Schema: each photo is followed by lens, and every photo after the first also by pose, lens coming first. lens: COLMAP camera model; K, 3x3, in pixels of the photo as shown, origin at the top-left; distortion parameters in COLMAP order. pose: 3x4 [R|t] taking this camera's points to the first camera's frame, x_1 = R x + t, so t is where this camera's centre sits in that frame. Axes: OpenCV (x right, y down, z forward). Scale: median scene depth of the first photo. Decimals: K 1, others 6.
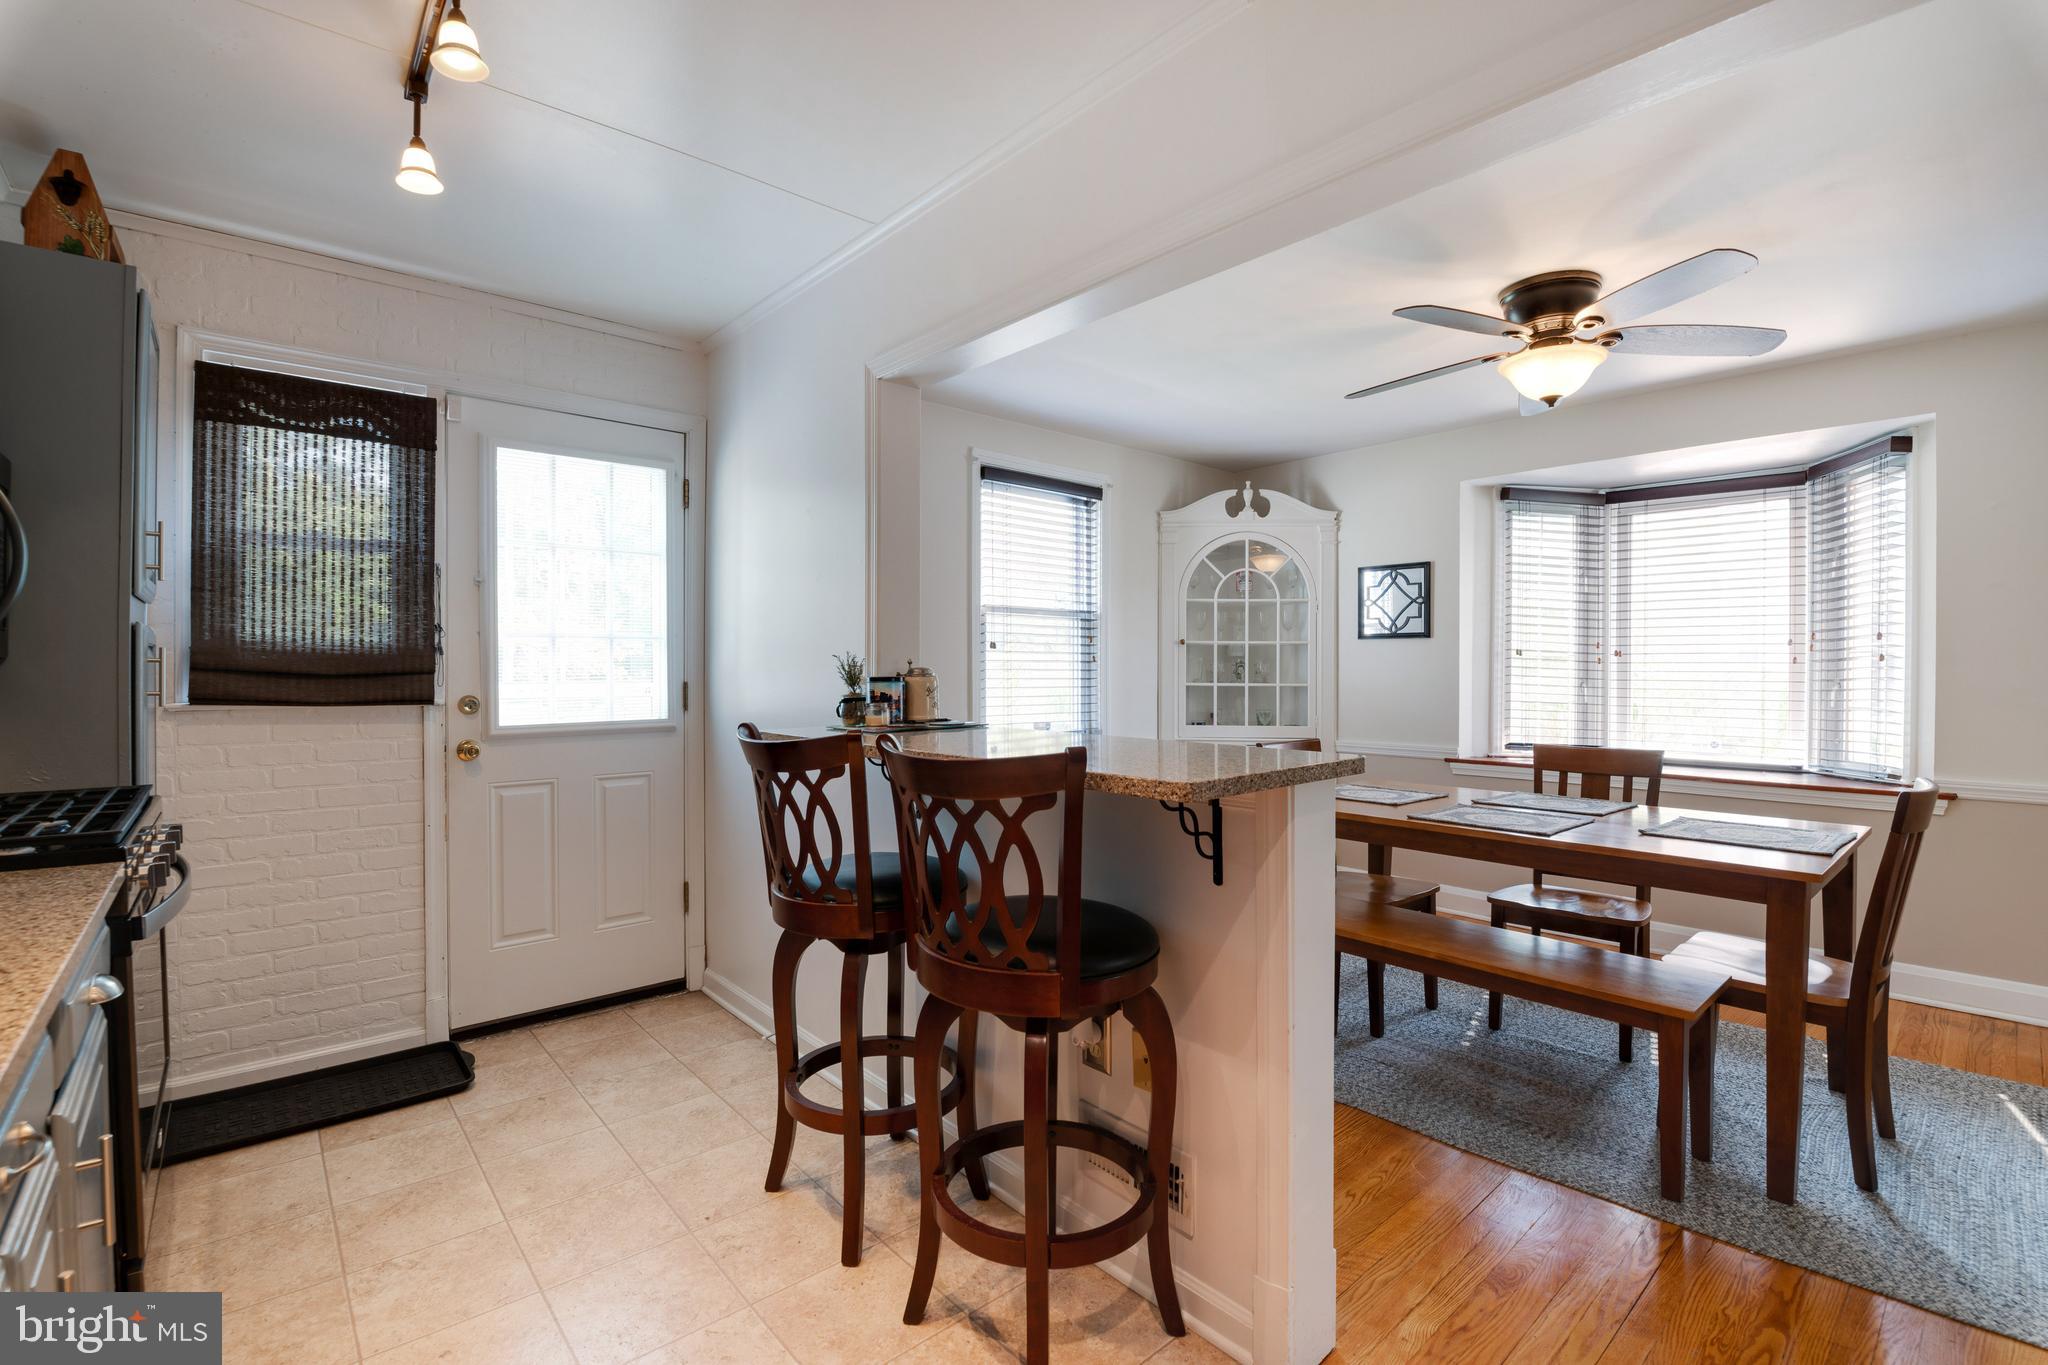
lens RADIAL K [[891.4, 0, 1030.2], [0, 891.4, 676.0], [0, 0, 1]] dist [-0.002137, -0.014261]
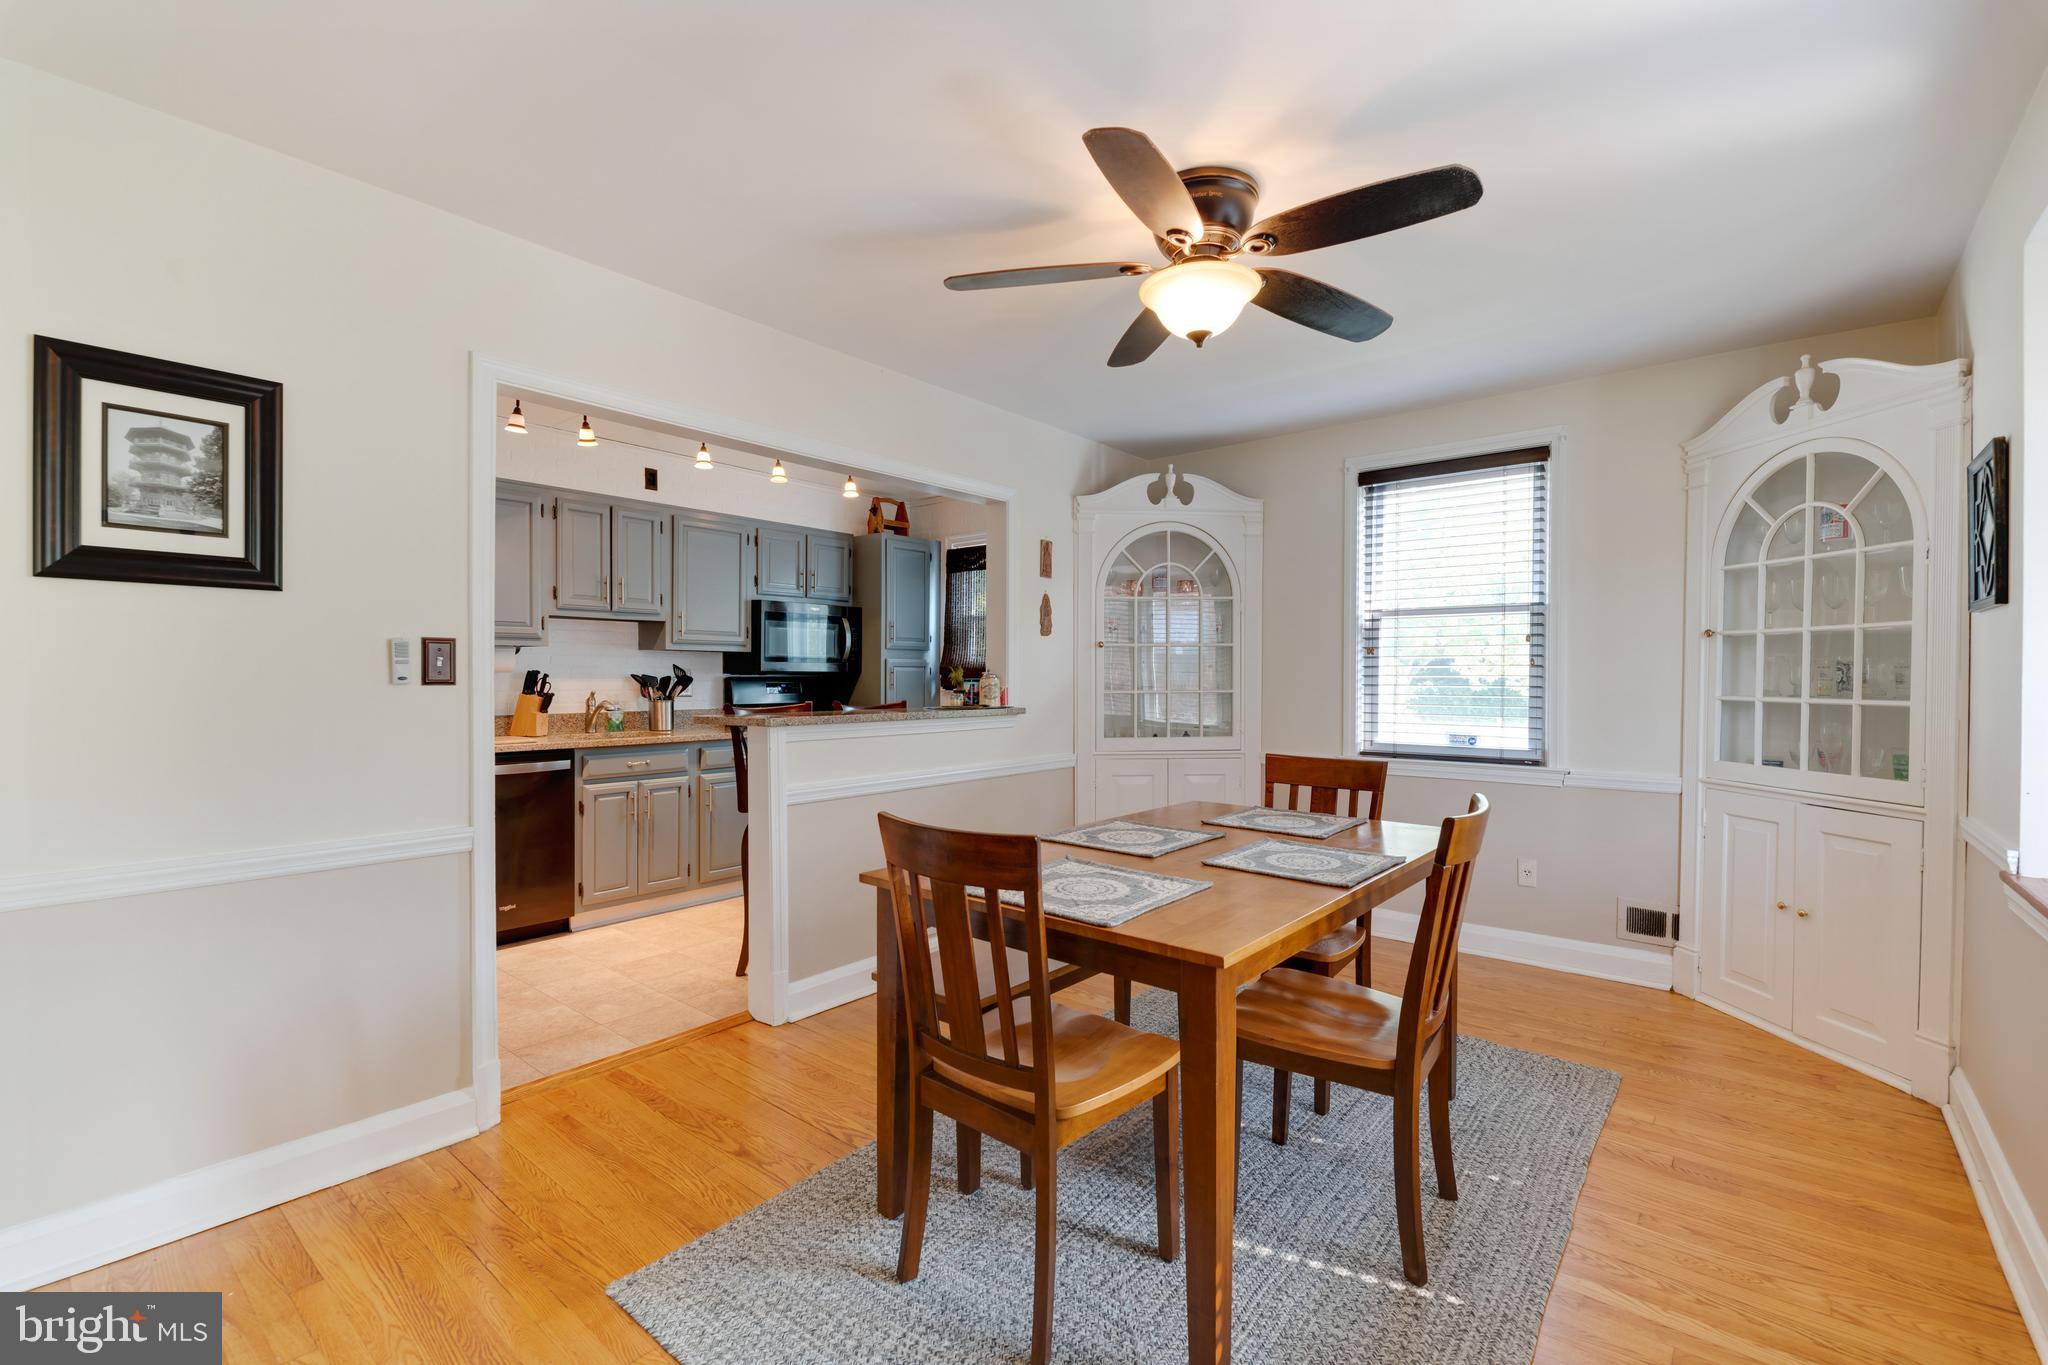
lens RADIAL K [[911.1, 0, 1019.4], [0, 911.1, 678.3], [0, 0, 1]] dist [-0.010678, -0.000125]
pose [[0.139076, -0.000446, -0.990282, 1.452014], [-0.009379, 0.999954, -0.001768, 0.002409], [0.990237, 0.009534, 0.139065, 0.764818]]
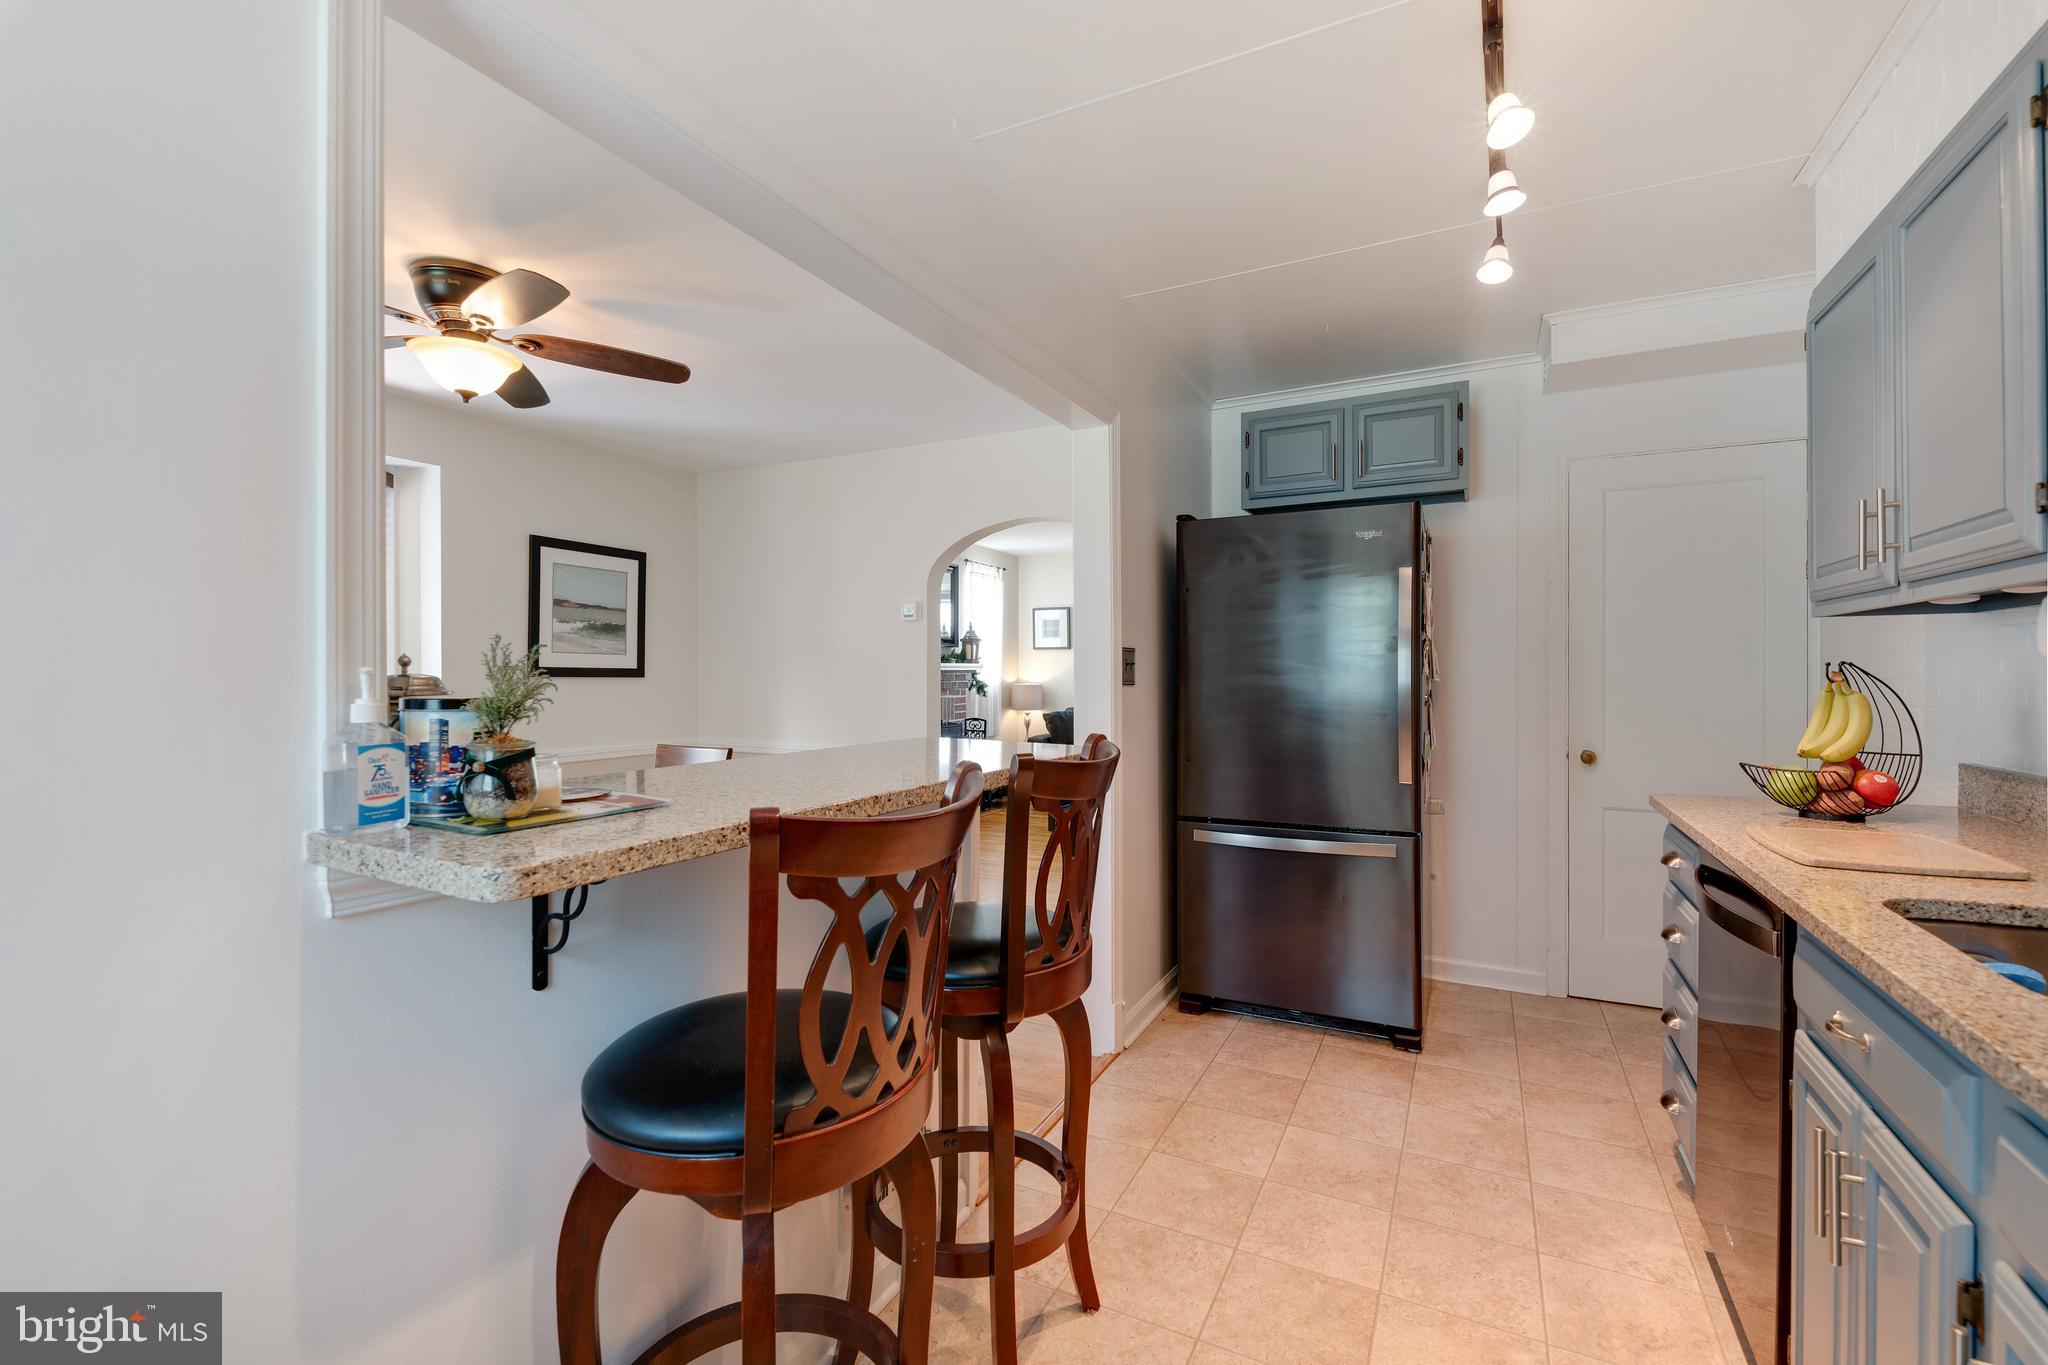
lens RADIAL K [[891.4, 0, 1030.2], [0, 891.4, 676.0], [0, 0, 1]] dist [-0.002137, -0.014261]
pose [[-0.334776, -0.004996, 0.942284, -0.612746], [0.007894, 0.999936, 0.008107, -0.008437], [-0.942265, 0.010153, -0.334716, 0.788195]]
